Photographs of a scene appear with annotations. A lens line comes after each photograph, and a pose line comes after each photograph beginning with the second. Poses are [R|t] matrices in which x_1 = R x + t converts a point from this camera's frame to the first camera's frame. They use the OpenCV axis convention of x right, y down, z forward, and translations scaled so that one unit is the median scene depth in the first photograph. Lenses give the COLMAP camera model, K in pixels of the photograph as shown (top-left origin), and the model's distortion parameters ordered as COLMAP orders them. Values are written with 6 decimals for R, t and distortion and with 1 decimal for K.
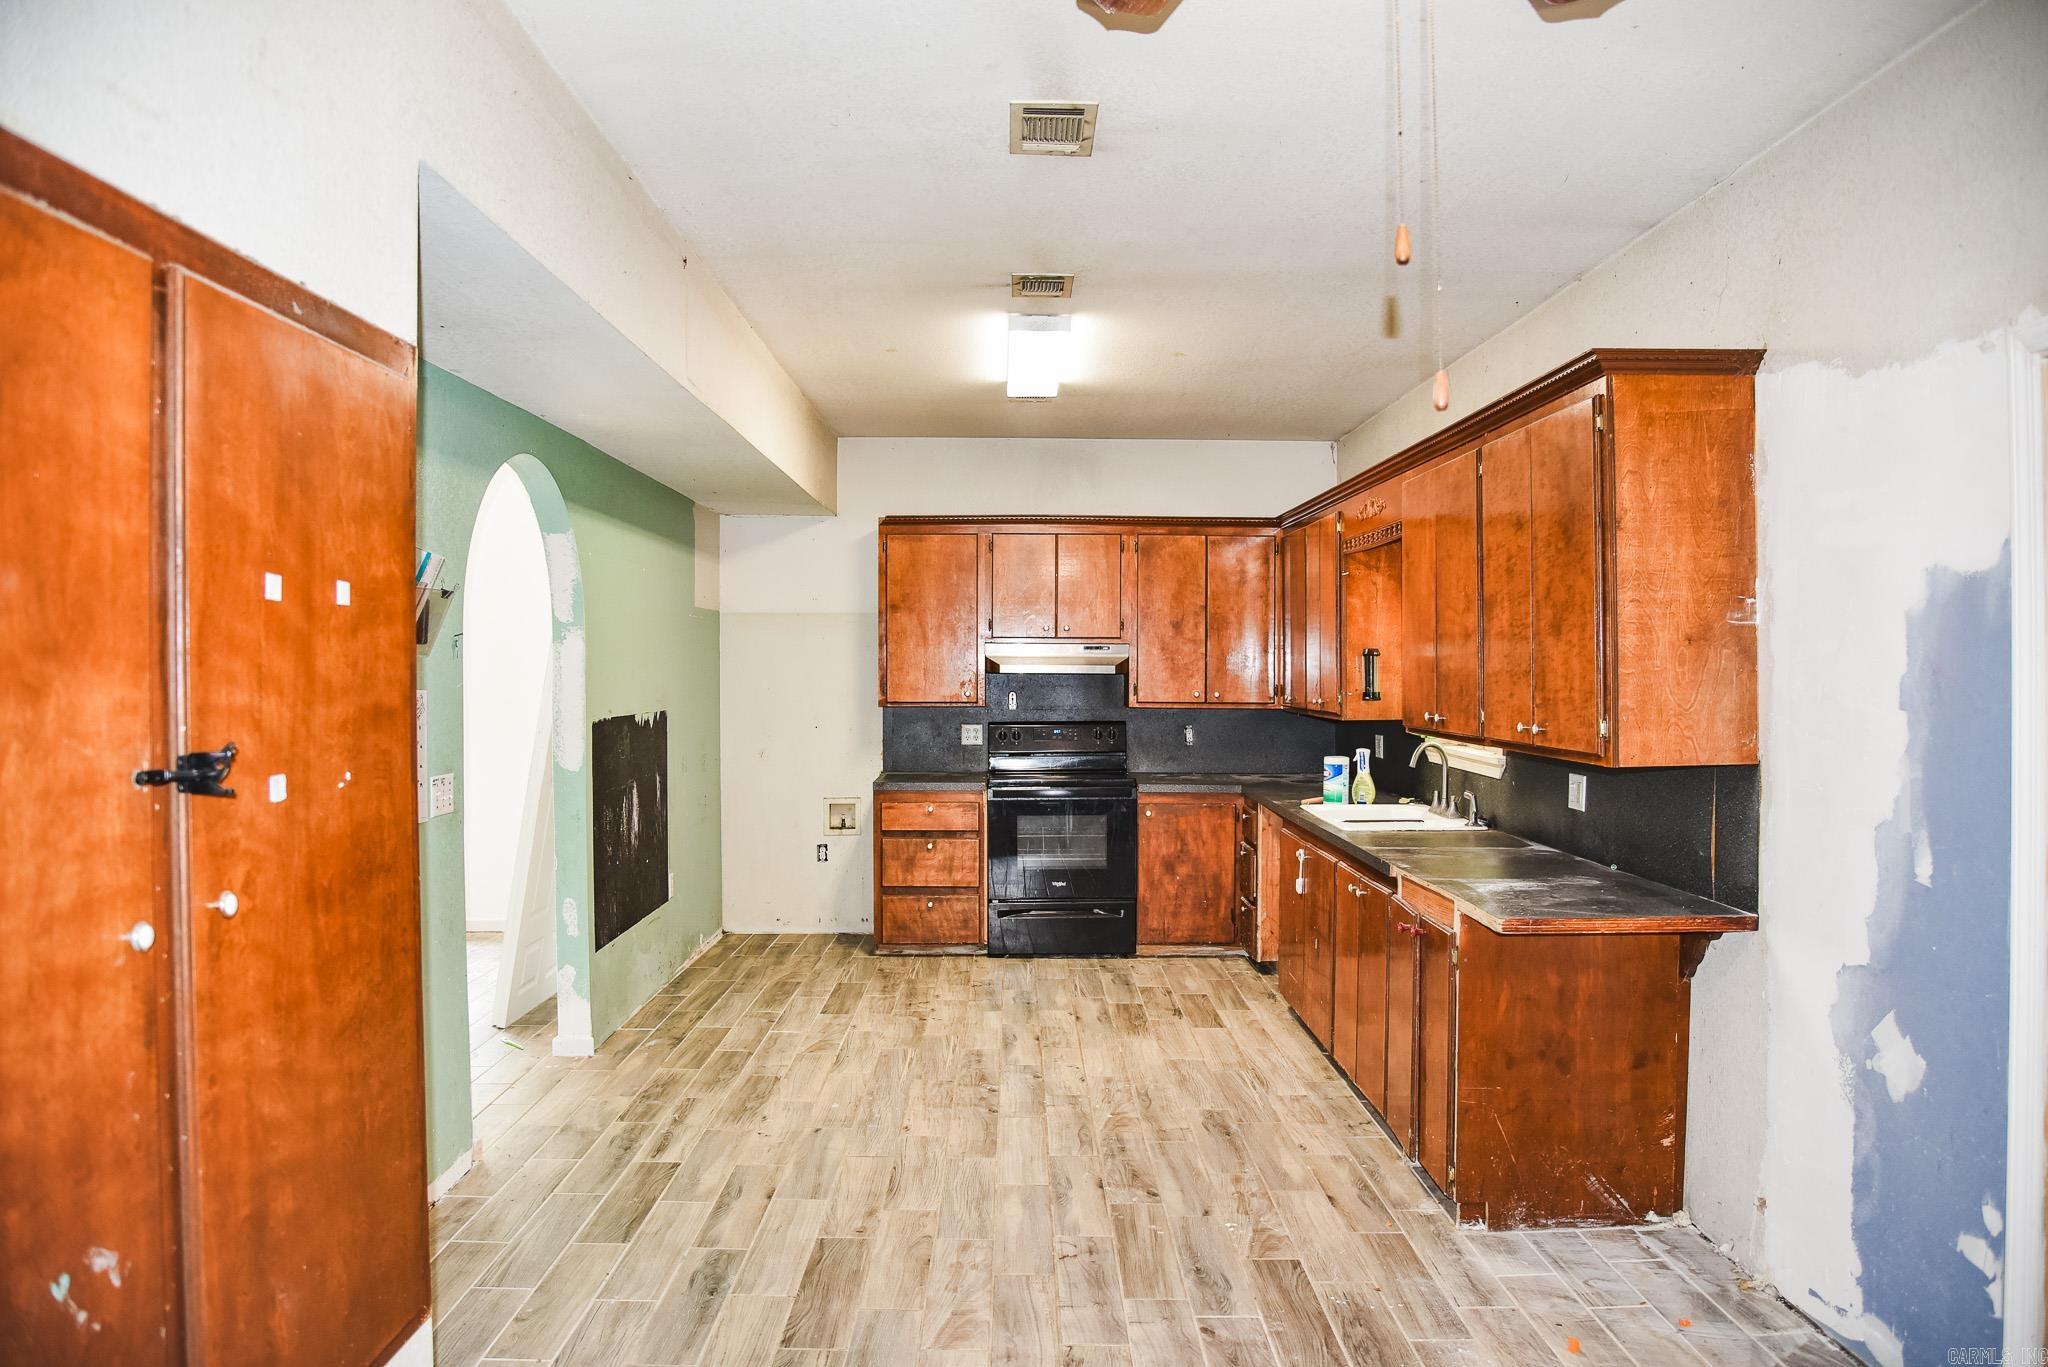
lens RADIAL K [[1414.8, 0, 1026.5], [0, 1414.8, 681.7], [0, 0, 1]] dist [-0.109905, 0.052415]
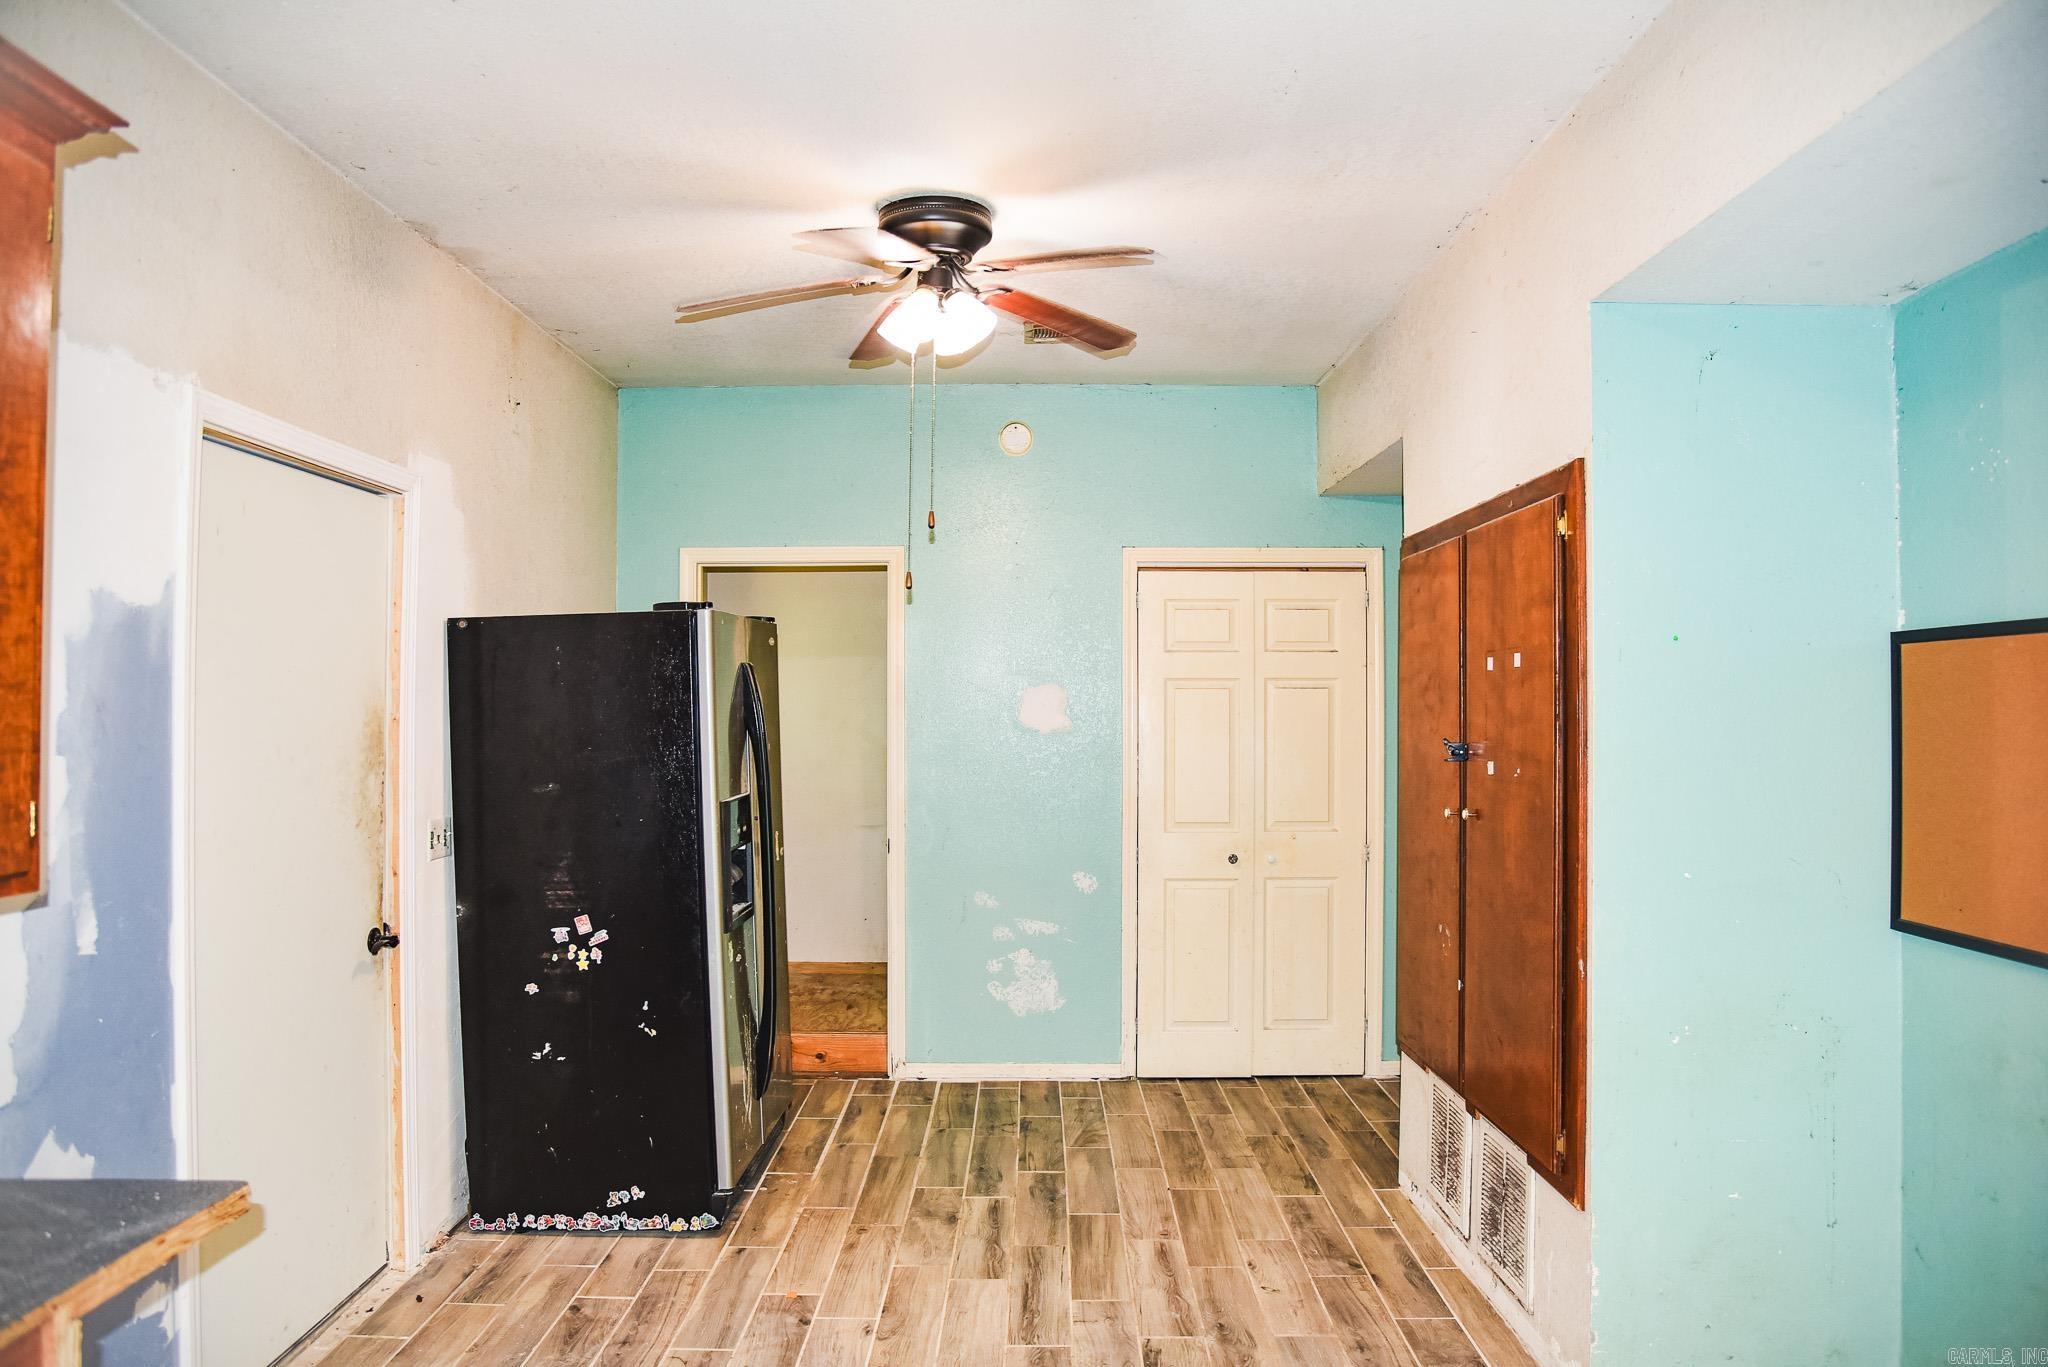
lens RADIAL K [[1414.8, 0, 1024.2], [0, 1414.8, 692.3], [0, 0, 1]] dist [-0.109905, 0.052415]
pose [[-0.999978, 0.002528, 0.006064, 0.059061], [0.002477, 0.999962, -0.008412, -0.008815], [-0.006085, -0.008396, -0.999946, 1.862075]]
